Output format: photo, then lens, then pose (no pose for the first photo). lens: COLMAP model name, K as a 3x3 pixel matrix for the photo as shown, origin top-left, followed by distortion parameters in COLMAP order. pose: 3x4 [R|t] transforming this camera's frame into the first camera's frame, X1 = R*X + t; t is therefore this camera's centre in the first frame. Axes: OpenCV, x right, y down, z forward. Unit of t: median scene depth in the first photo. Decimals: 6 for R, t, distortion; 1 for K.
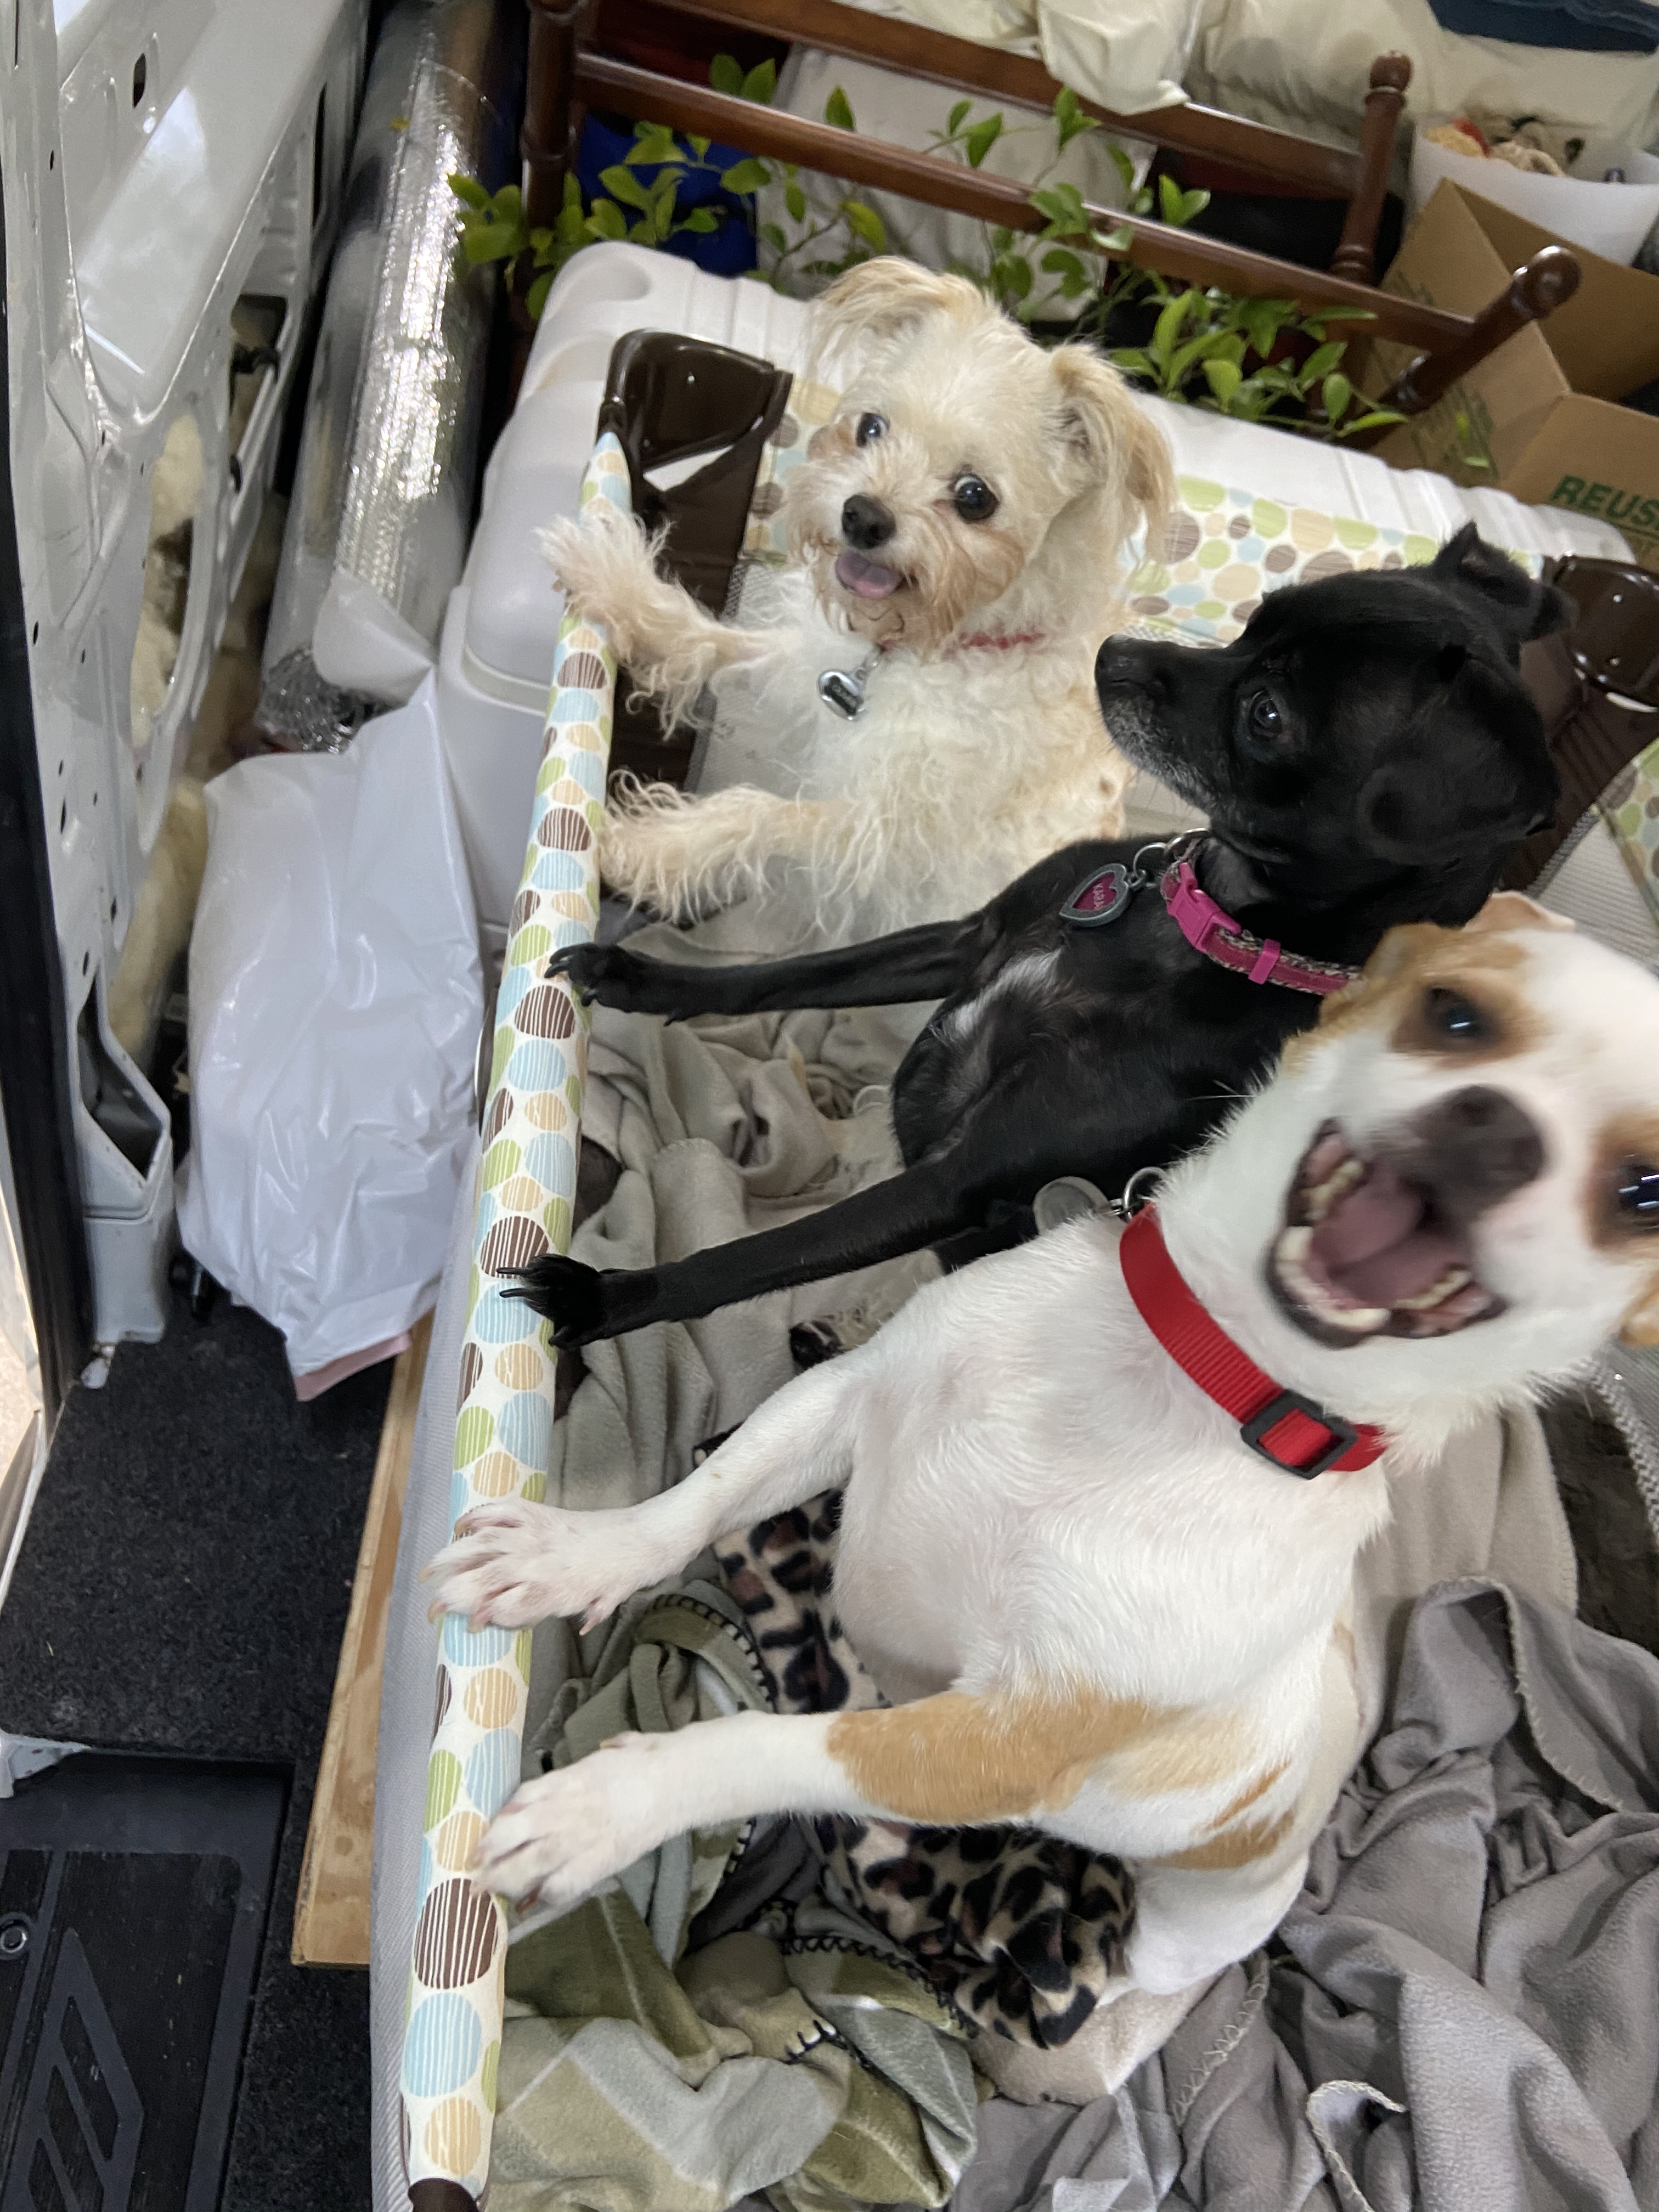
lens RADIAL K [[1655.7, 0, 834.2], [0, 1655.7, 1077.5], [0, 0, 1]] dist [0.105992, -0.137641]
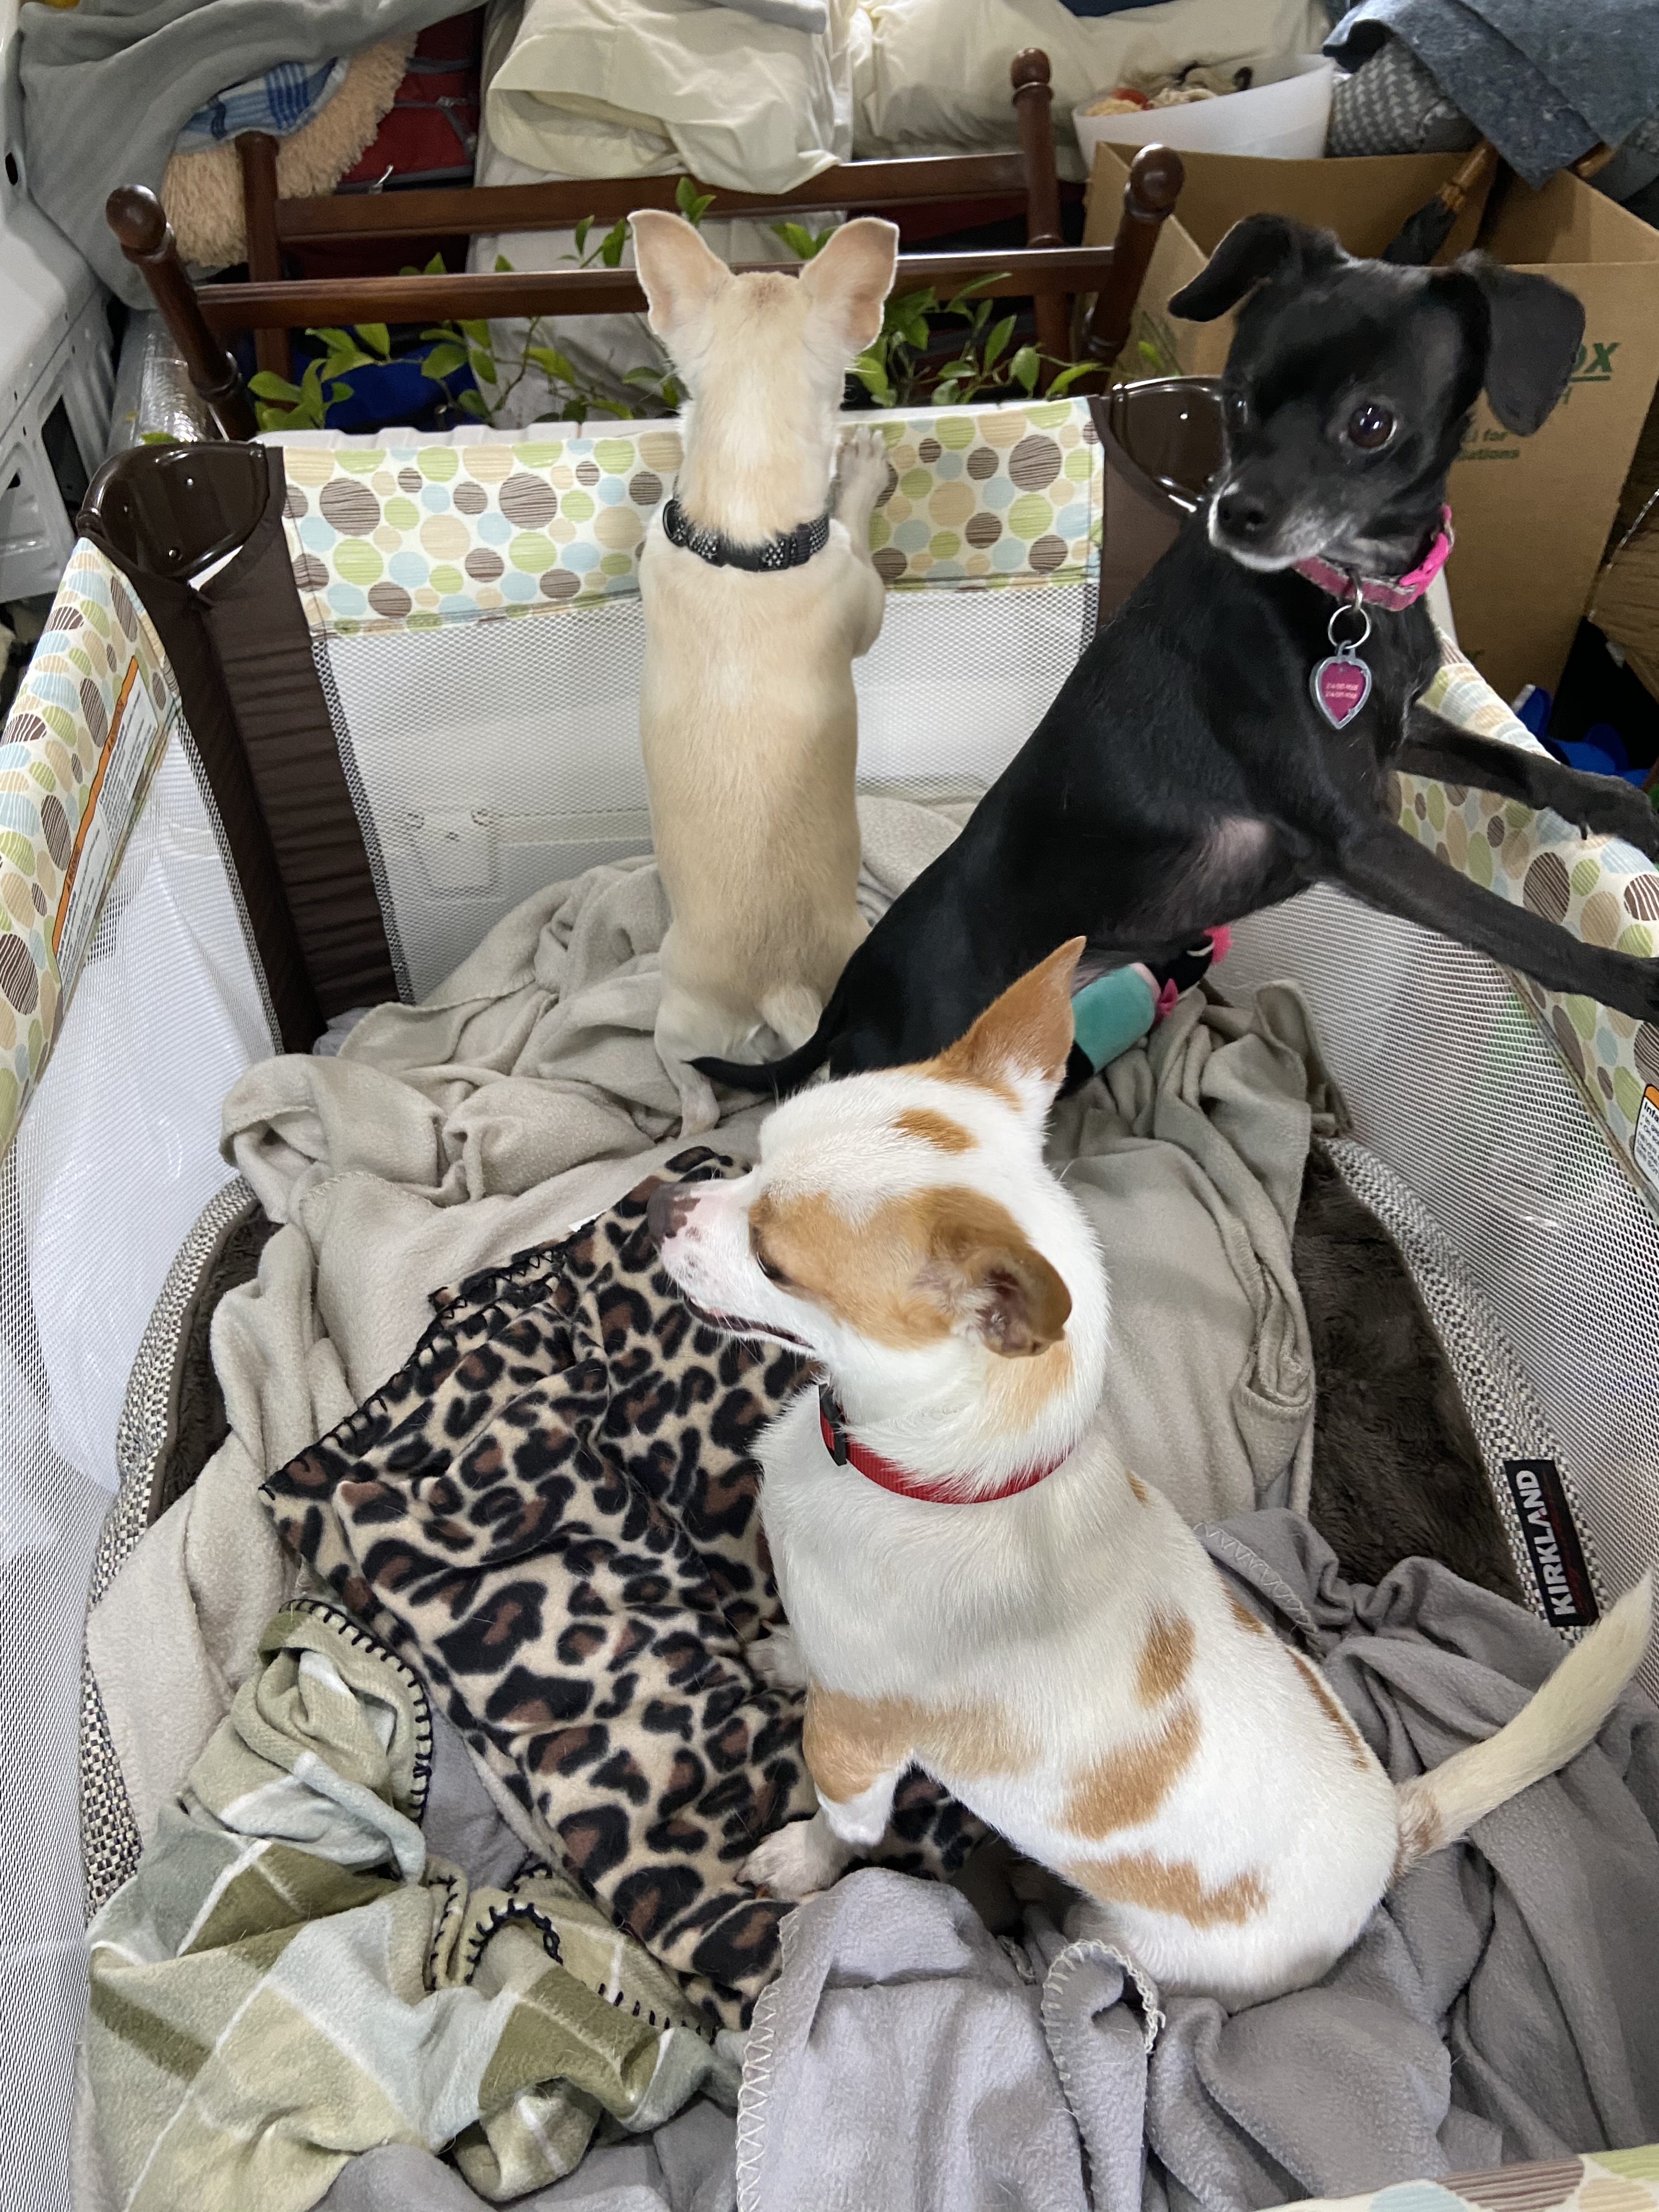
lens RADIAL K [[1689.6, 0, 868.1], [0, 1689.6, 1117.6], [0, 0, 1]] dist [0.104109, -0.146334]
pose [[0.956245, -0.267812, -0.117781, 0.225930], [0.252932, 0.959079, -0.127254, 0.138288], [0.147041, 0.091895, 0.984852, 0.029599]]
